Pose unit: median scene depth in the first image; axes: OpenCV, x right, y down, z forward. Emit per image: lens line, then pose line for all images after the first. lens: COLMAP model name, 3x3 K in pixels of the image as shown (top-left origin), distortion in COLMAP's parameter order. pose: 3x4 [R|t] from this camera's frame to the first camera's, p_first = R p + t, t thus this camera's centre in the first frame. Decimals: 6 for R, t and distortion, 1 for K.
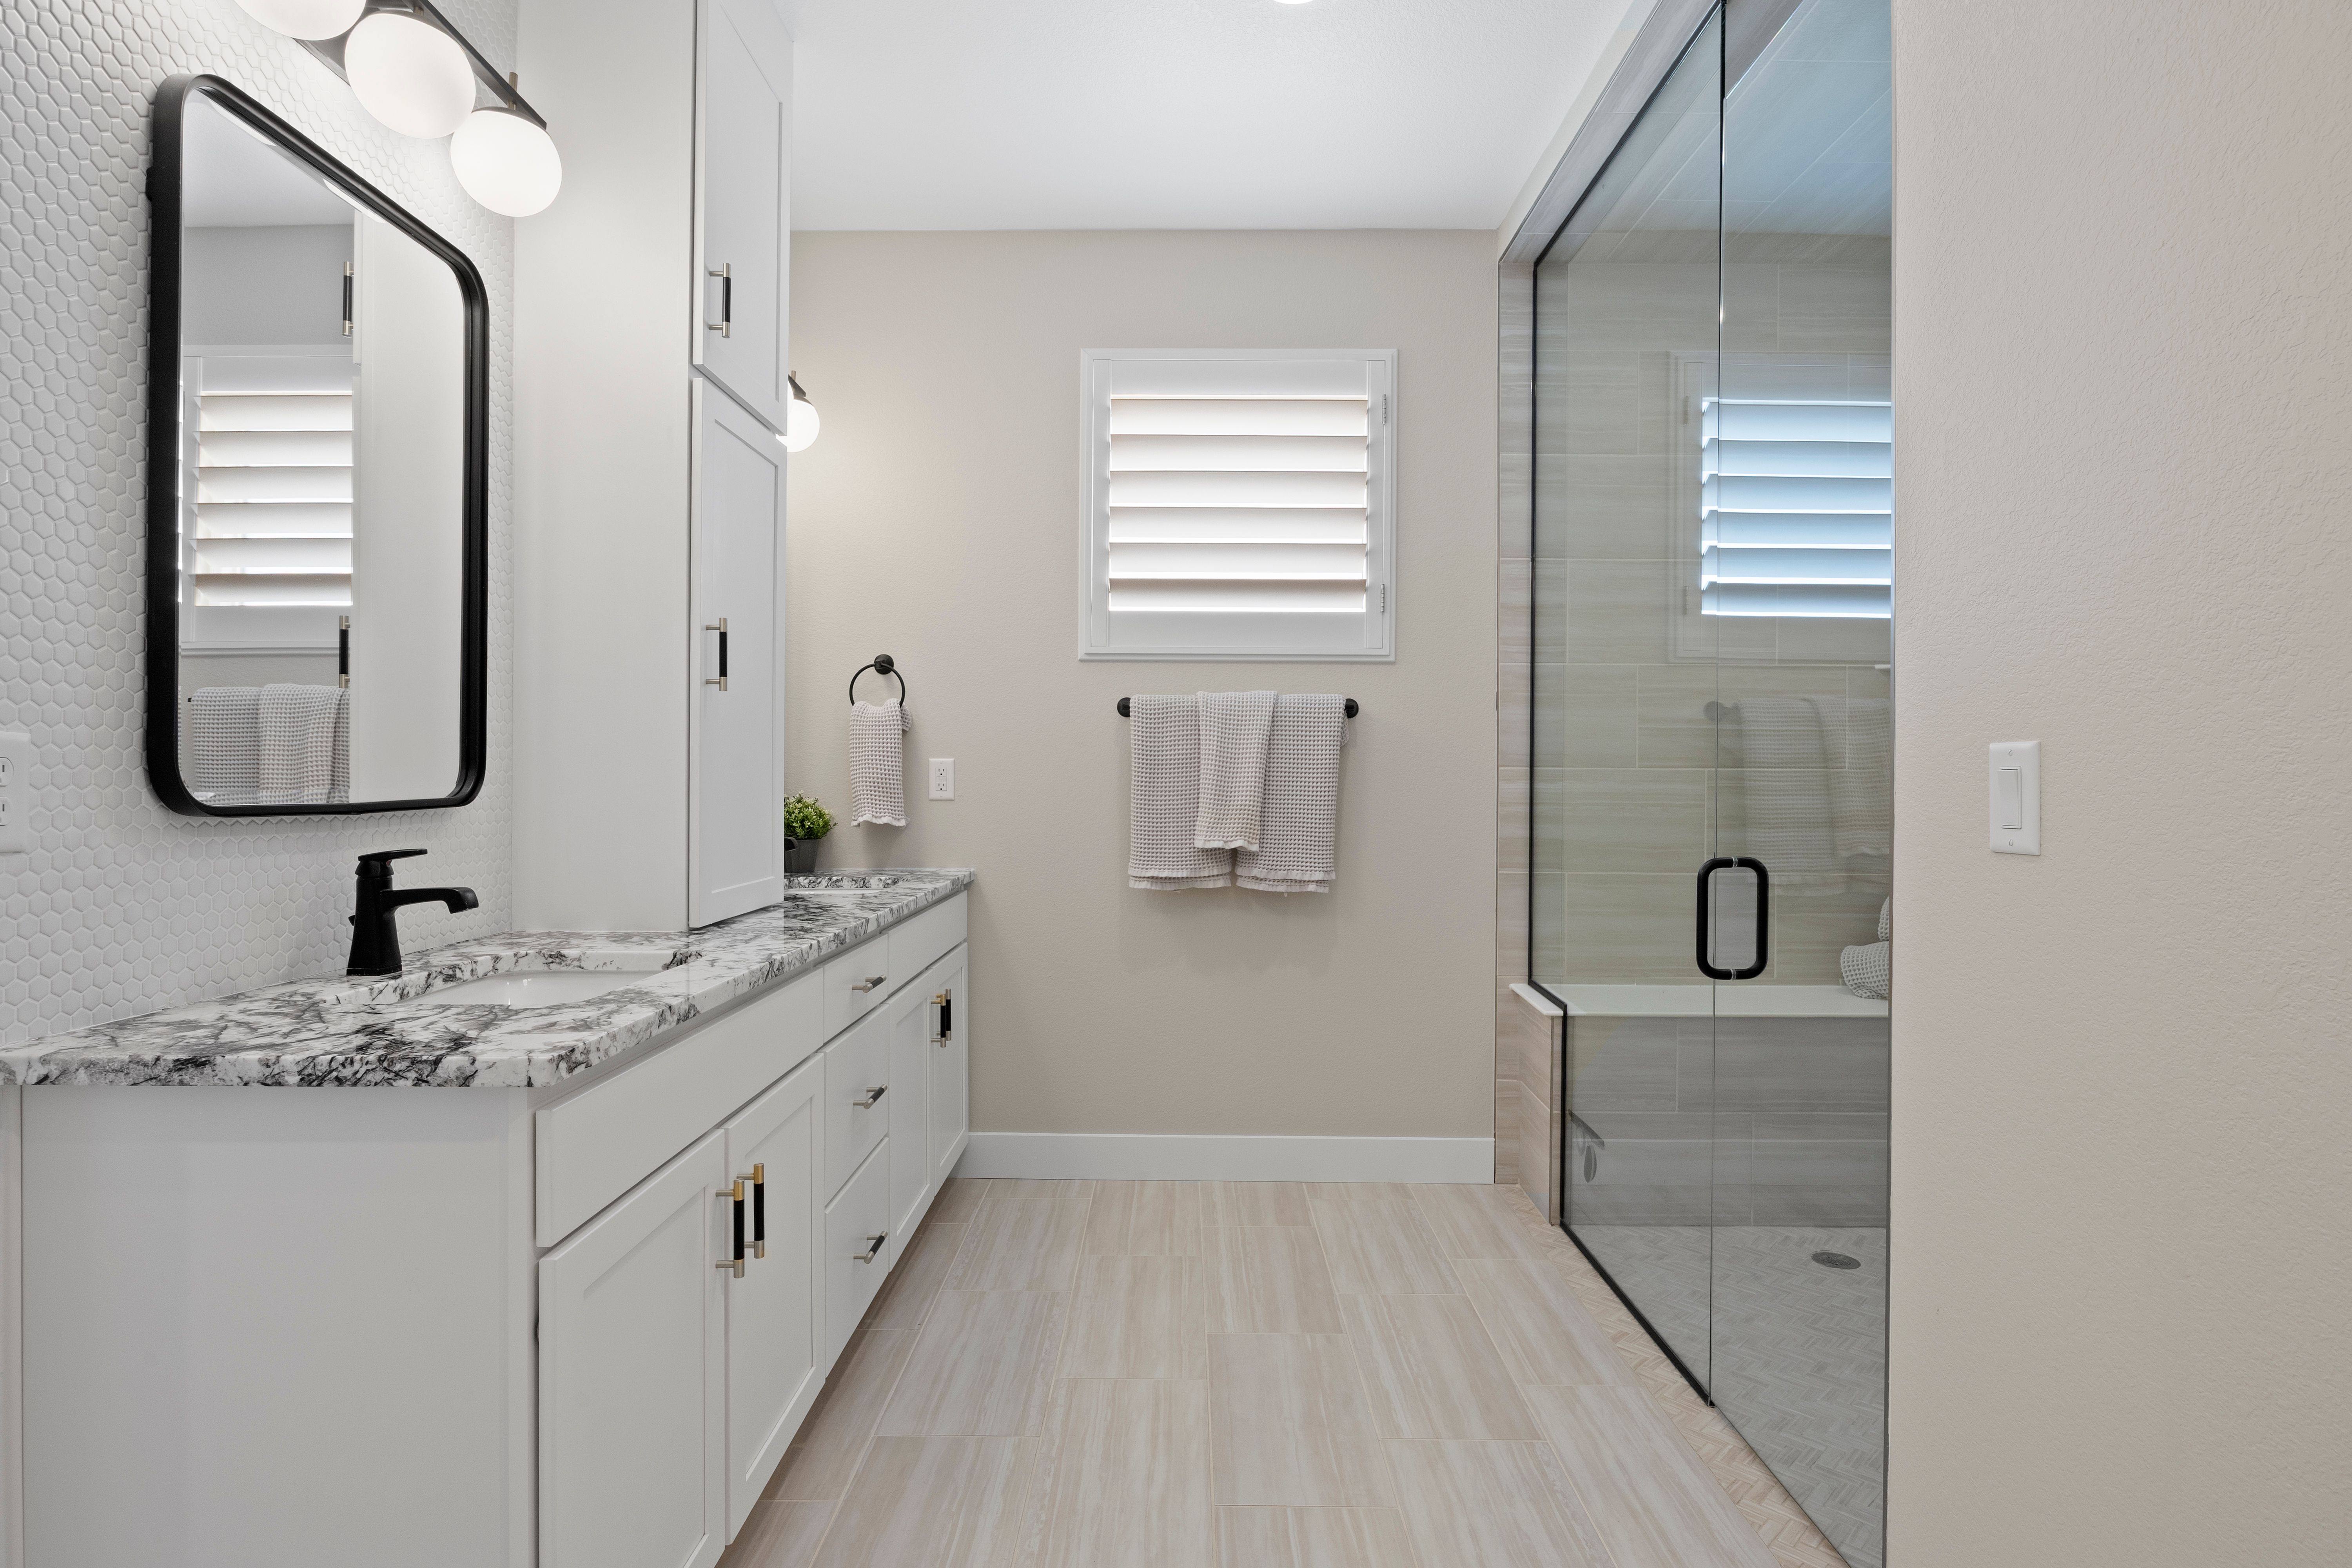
lens RADIAL K [[1117.9, 0, 1161.6], [0, 1117.9, 778.8], [0, 0, 1]] dist [-0.008080, 0.000358]
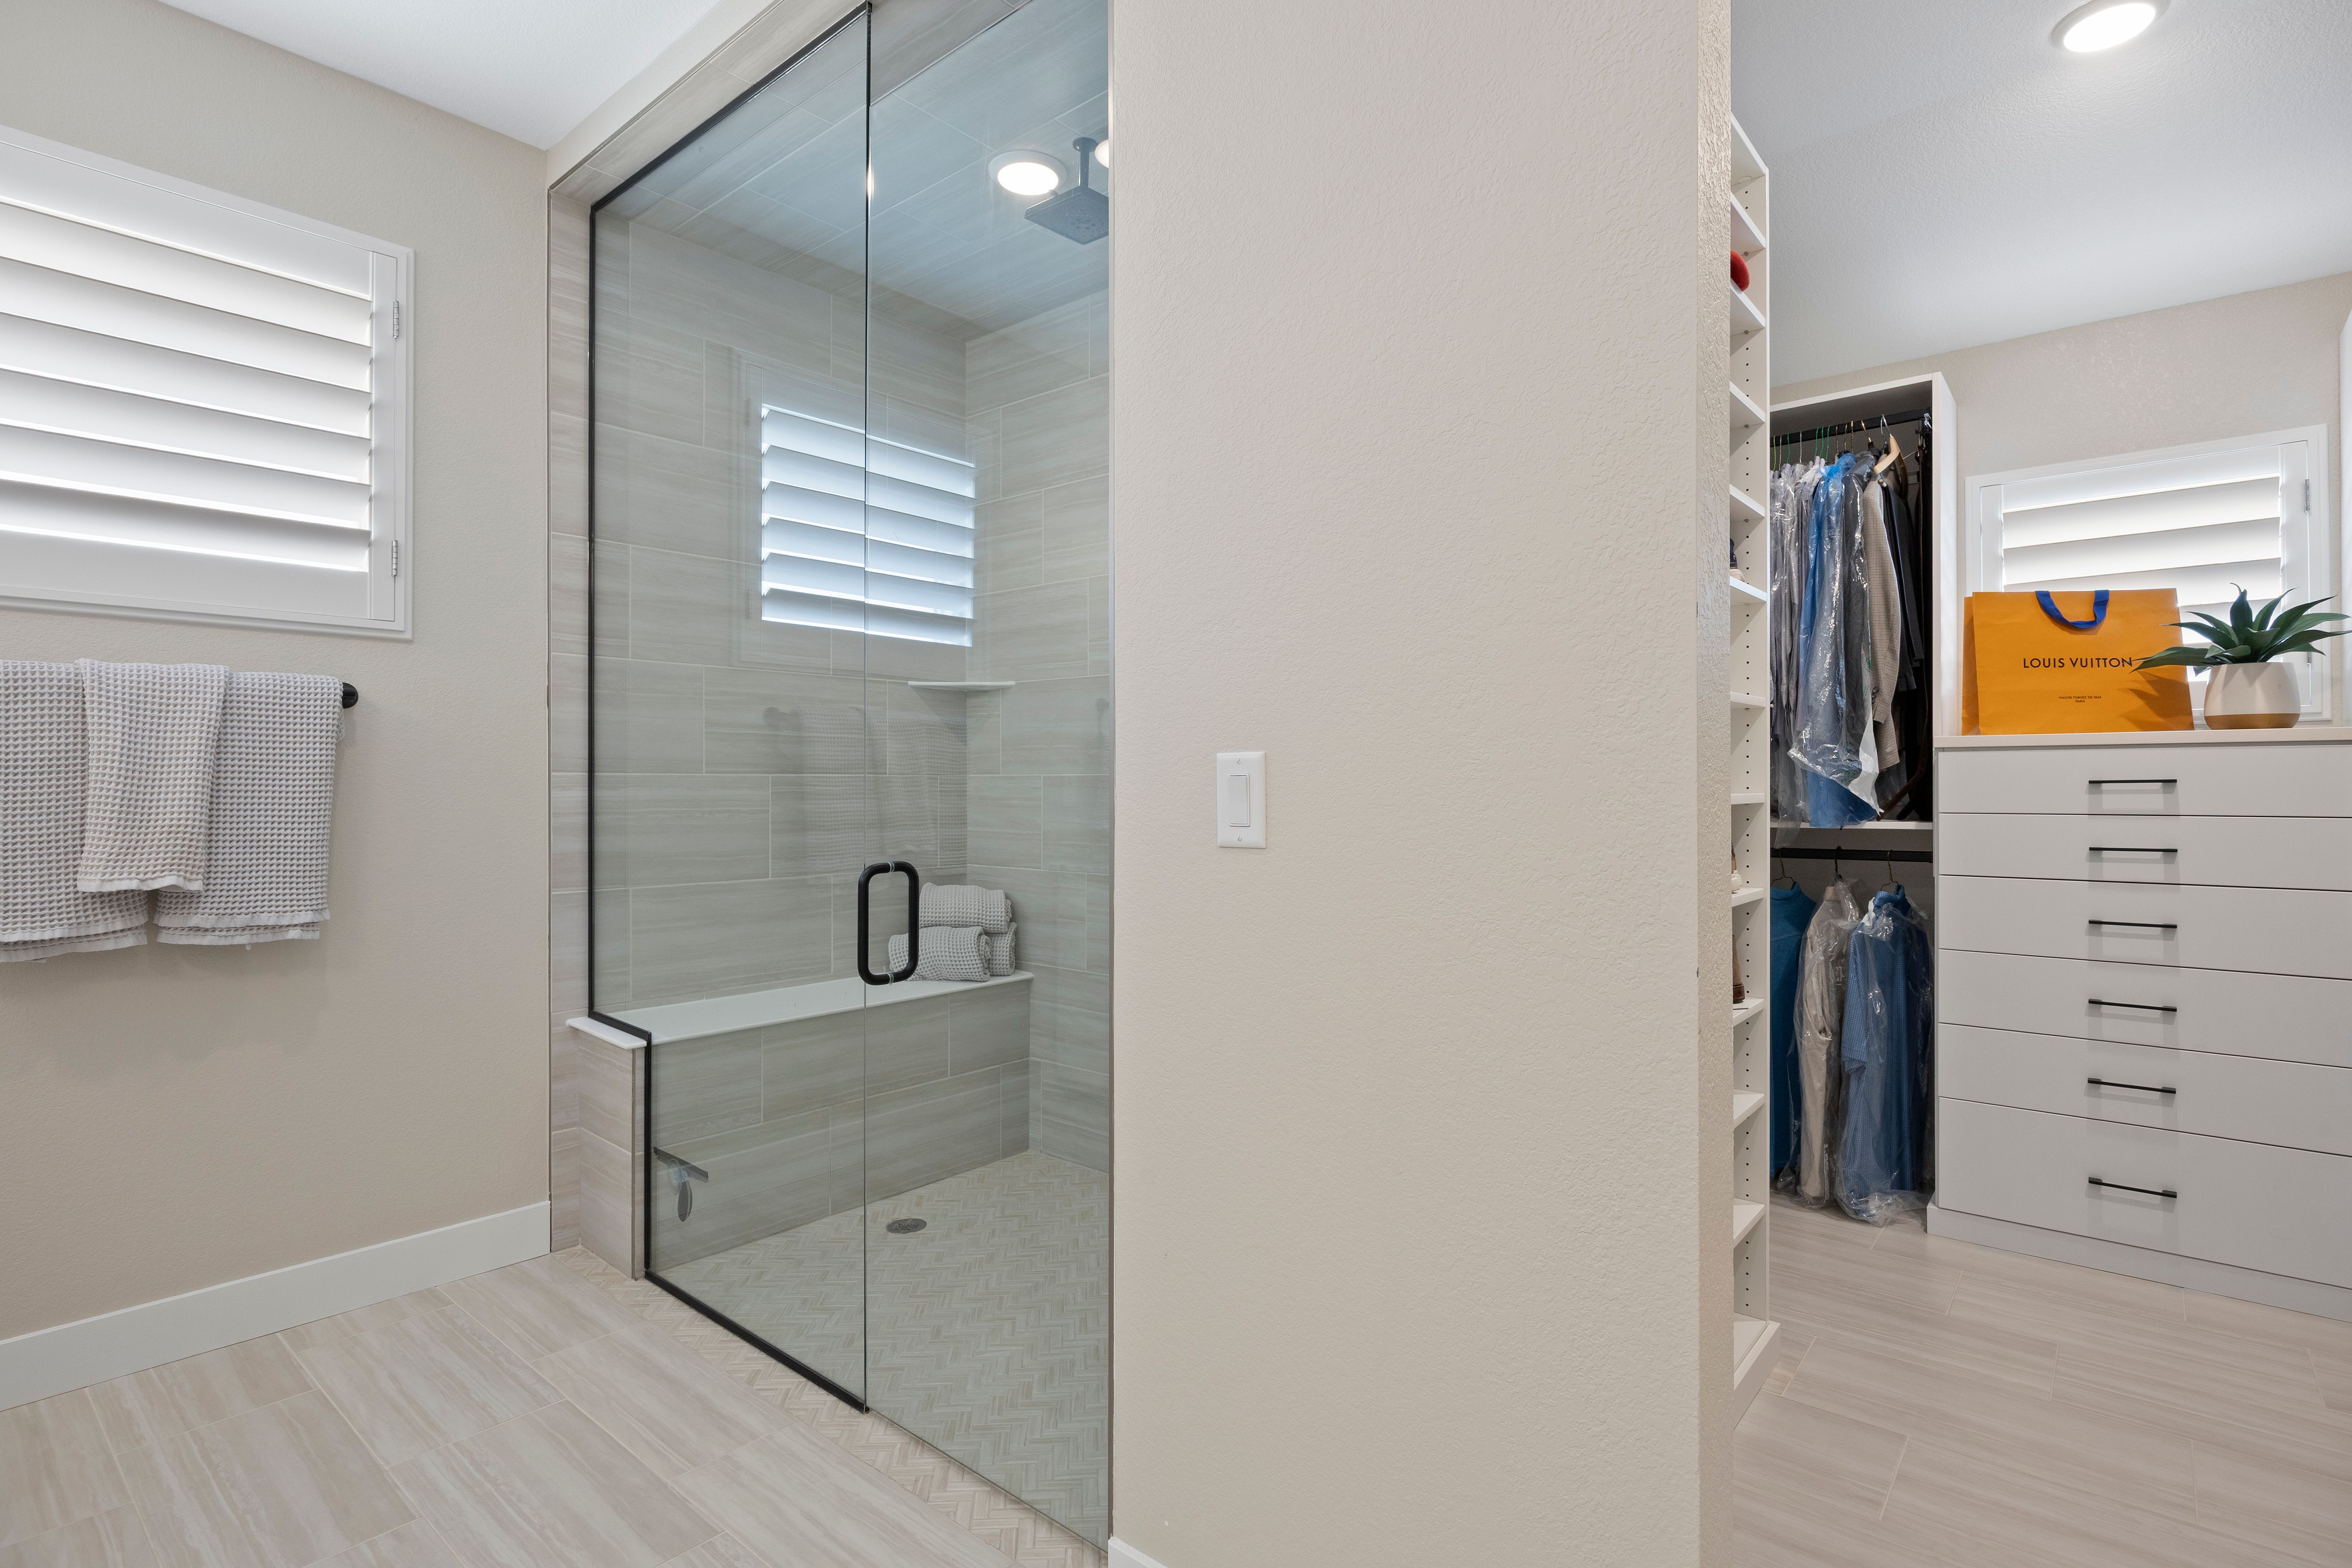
lens RADIAL K [[1117.9, 0, 1128.3], [0, 1117.9, 786.2], [0, 0, 1]] dist [-0.008080, 0.000358]
pose [[0.655857, -0.007540, 0.754848, -0.066834], [0.006015, 0.999971, 0.004763, -0.001210], [-0.754862, 0.001416, 0.655883, 0.106880]]
